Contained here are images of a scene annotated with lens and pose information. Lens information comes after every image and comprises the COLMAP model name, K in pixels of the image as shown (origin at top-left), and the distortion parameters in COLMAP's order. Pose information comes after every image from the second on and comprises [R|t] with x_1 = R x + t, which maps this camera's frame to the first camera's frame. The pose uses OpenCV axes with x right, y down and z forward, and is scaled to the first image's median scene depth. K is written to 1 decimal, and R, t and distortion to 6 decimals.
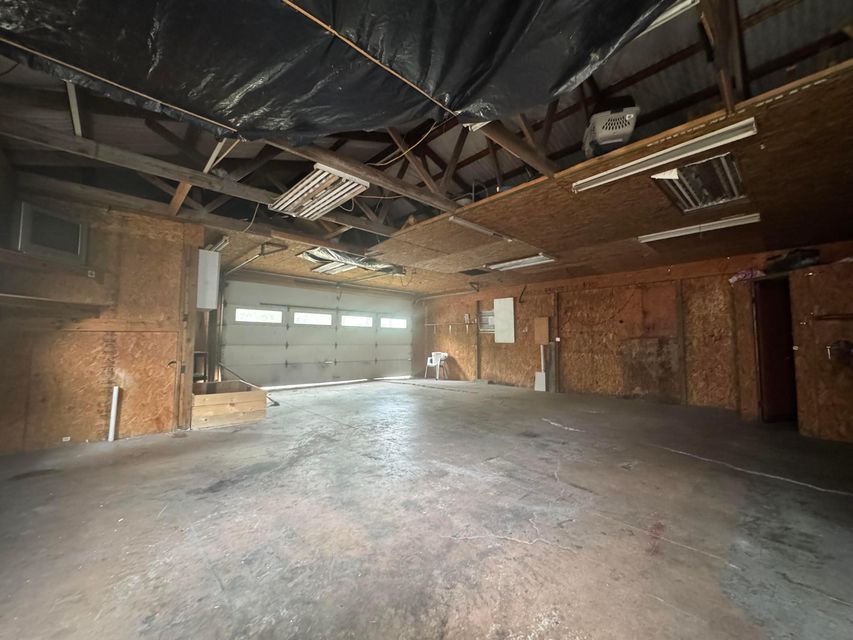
lens RADIAL K [[342.4, 0, 426.5], [0, 342.4, 320.0], [0, 0, 1]] dist [-0.000482, 0.000078]
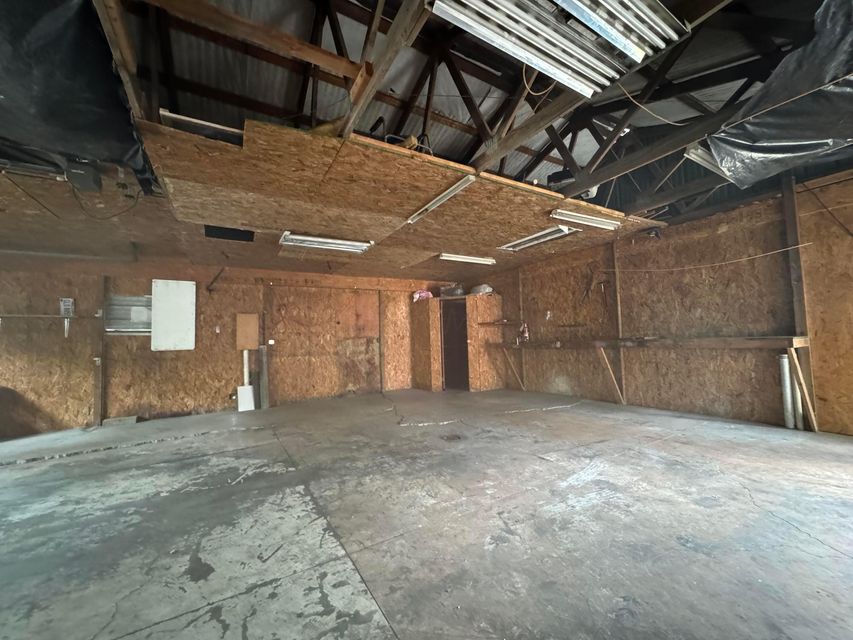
lens RADIAL K [[342.4, 0, 426.5], [0, 342.4, 320.0], [0, 0, 1]] dist [-0.000482, 0.000078]
pose [[0.201632, 0.045151, 0.978420, -0.404972], [-0.025864, 0.998834, -0.040763, 0.032795], [-0.979120, -0.017087, 0.202565, 0.553192]]
